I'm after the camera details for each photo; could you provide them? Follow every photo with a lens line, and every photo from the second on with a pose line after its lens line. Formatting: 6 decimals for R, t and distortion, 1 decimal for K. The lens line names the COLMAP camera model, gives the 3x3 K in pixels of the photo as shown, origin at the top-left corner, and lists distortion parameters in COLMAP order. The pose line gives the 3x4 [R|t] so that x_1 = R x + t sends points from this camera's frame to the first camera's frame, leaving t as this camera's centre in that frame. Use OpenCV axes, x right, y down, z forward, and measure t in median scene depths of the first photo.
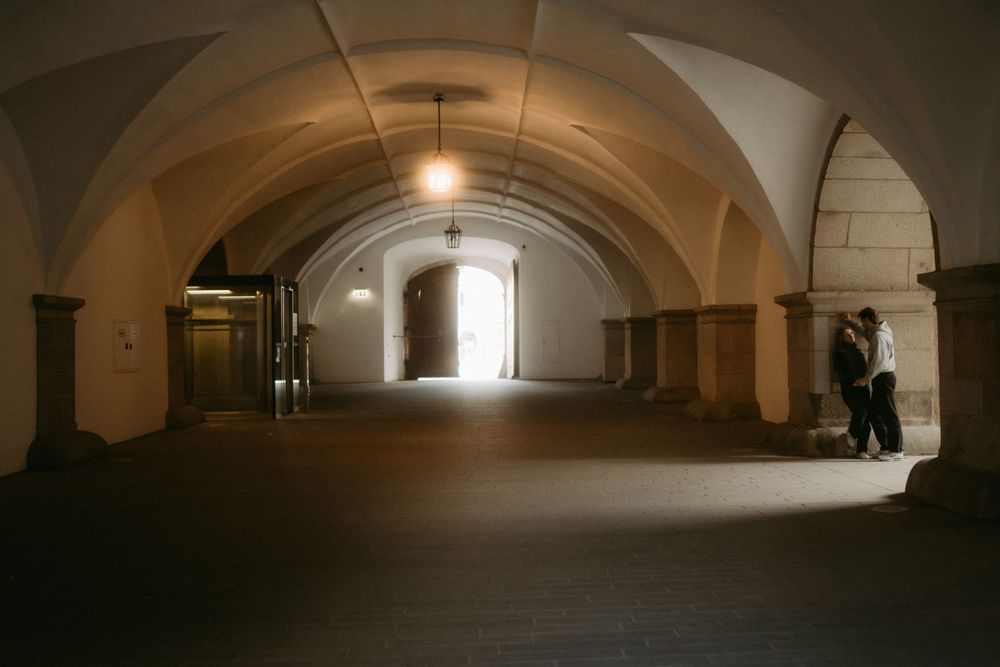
lens RADIAL K [[1029.5, 0, 500.0], [0, 1029.5, 333.5], [0, 0, 1]] dist [-0.010369, -0.002865]
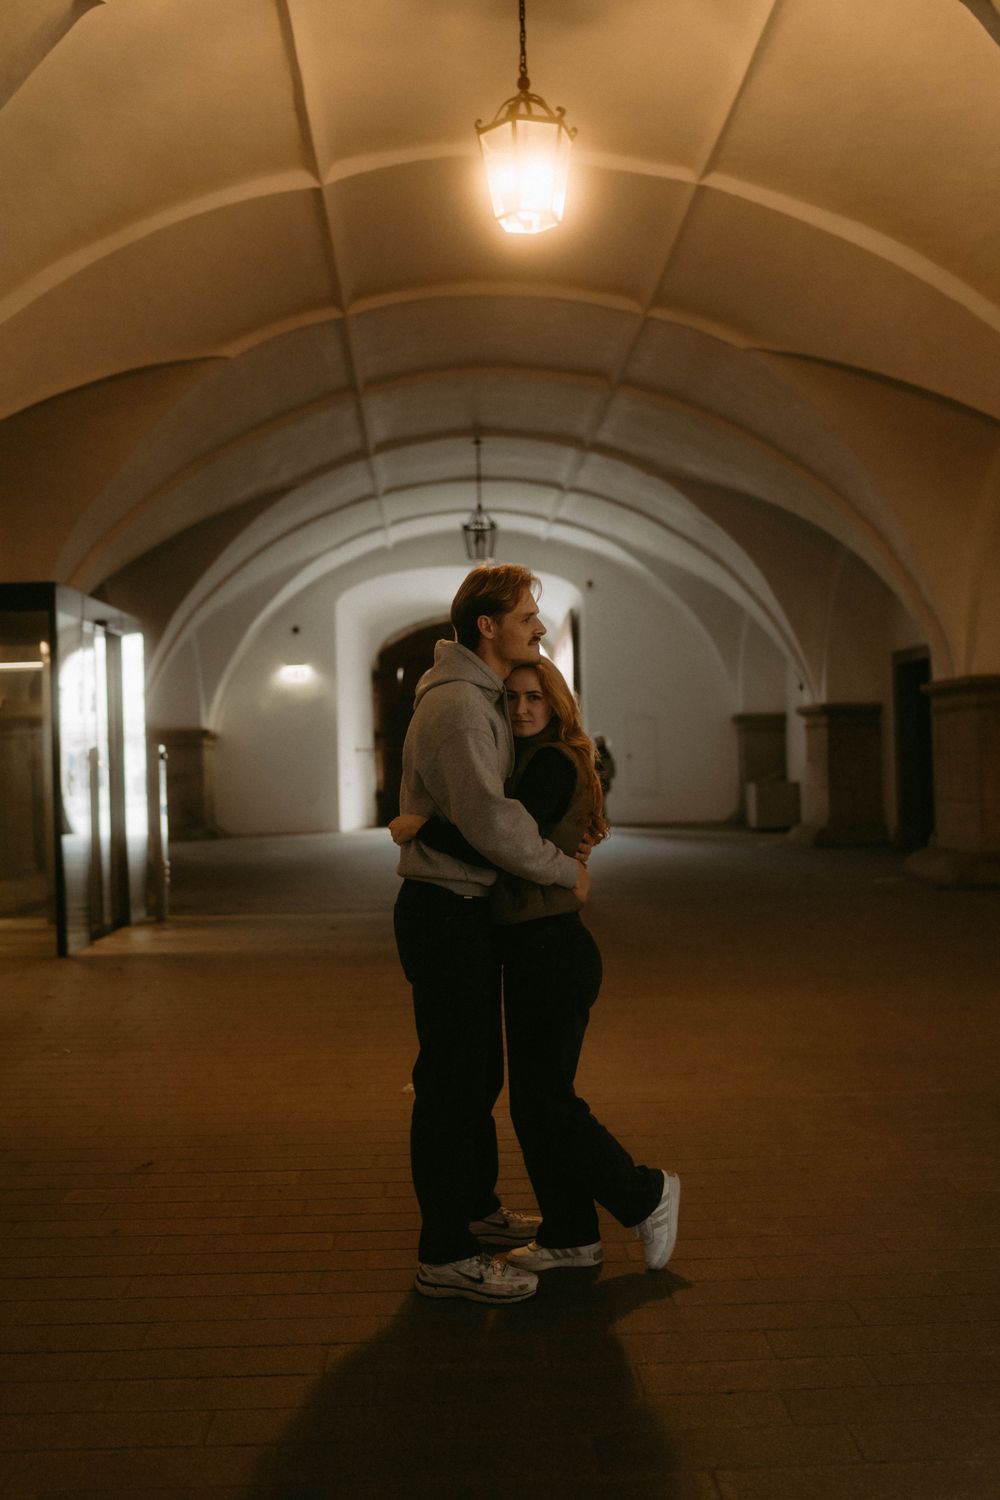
lens RADIAL K [[1544.2, 0, 500.0], [0, 1544.2, 750.0], [0, 0, 1]] dist [-0.010369, -0.002865]
pose [[0.999874, -0.013702, -0.008002, -0.023559], [0.013717, 0.999904, 0.001896, 0.003119], [0.007975, -0.002006, 0.999966, 0.206982]]
